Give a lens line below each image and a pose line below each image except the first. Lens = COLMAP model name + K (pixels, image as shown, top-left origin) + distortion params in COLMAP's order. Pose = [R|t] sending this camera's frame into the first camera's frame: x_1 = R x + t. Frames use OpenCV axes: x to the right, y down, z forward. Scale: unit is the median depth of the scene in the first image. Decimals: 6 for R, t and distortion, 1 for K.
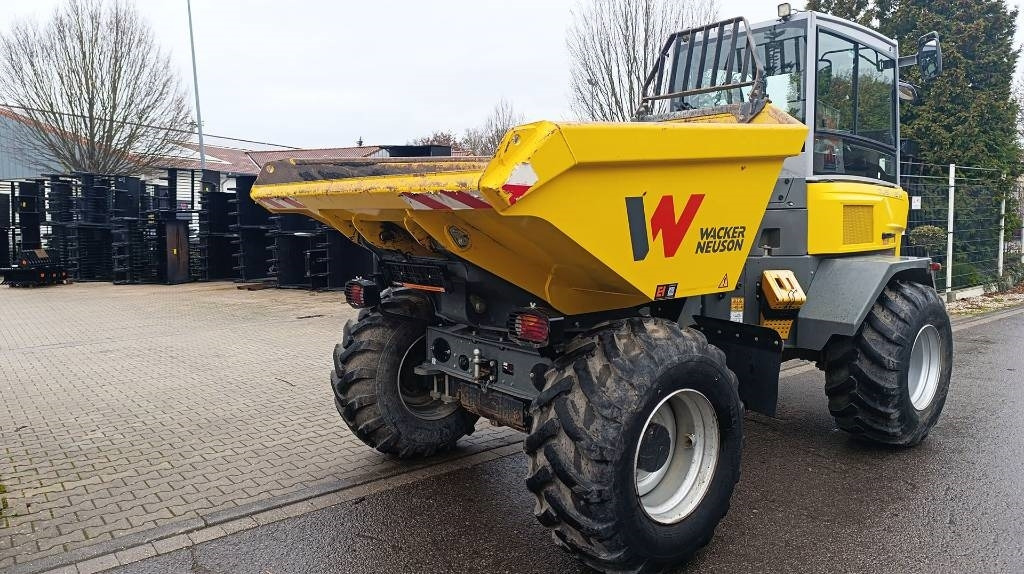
lens RADIAL K [[691.6, 0, 508.7], [0, 691.6, 279.7], [0, 0, 1]] dist [0.040089, -0.049921]
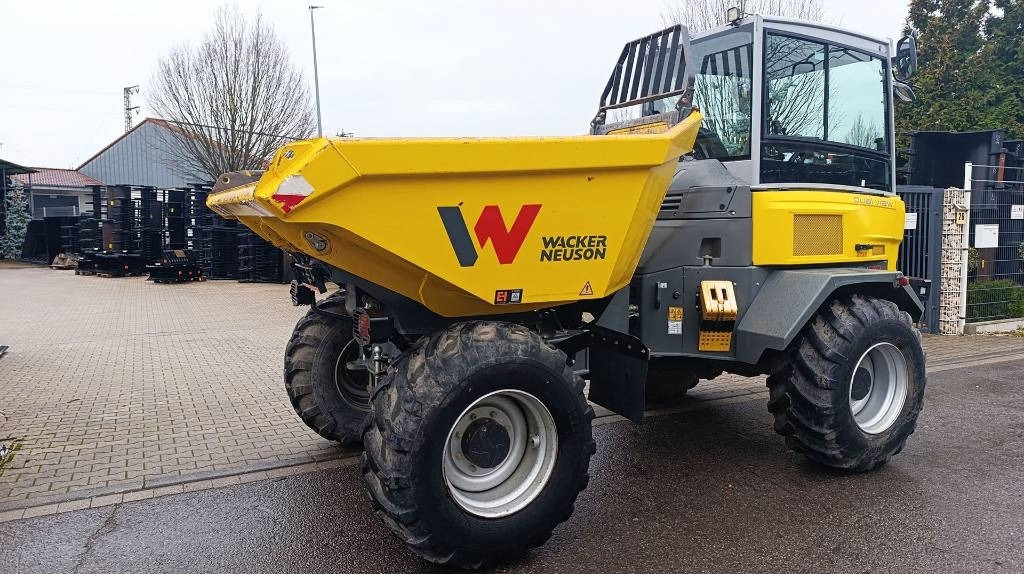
lens RADIAL K [[691.6, 0, 508.0], [0, 691.6, 280.8], [0, 0, 1]] dist [0.040089, -0.049921]
pose [[0.980105, 0.023170, -0.197121, 0.286897], [-0.024747, 0.999678, -0.005543, -0.000771], [0.196929, 0.010311, 0.980364, -0.015296]]
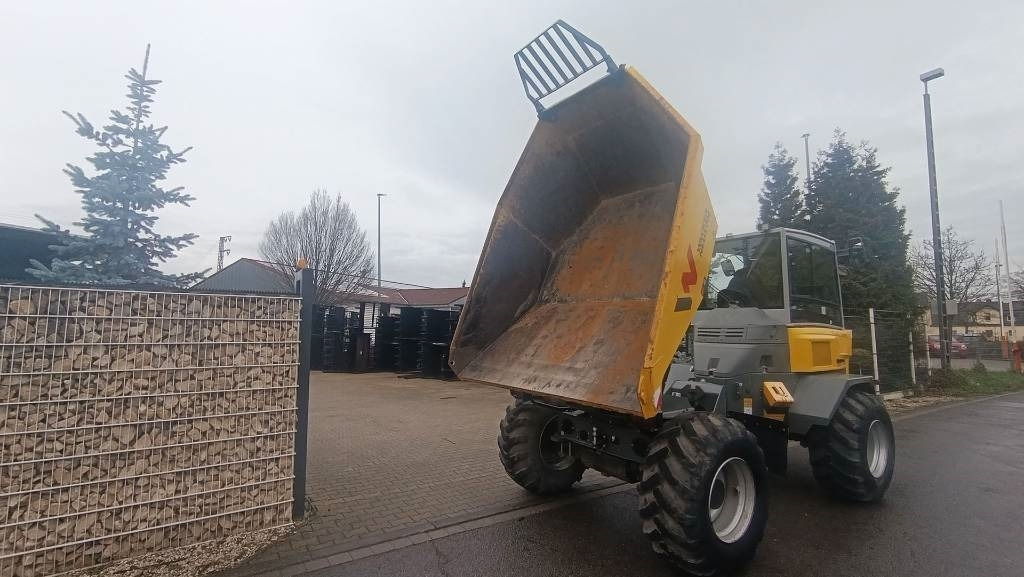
lens RADIAL K [[457.0, 0, 512.0], [0, 457.0, 289.3], [0, 0, 1]] dist [-0.004161, 0.001205]
pose [[0.995246, 0.010259, -0.096846, -0.112340], [-0.027605, 0.983368, -0.179516, -0.017720], [0.093394, 0.181337, 0.978976, -0.127331]]
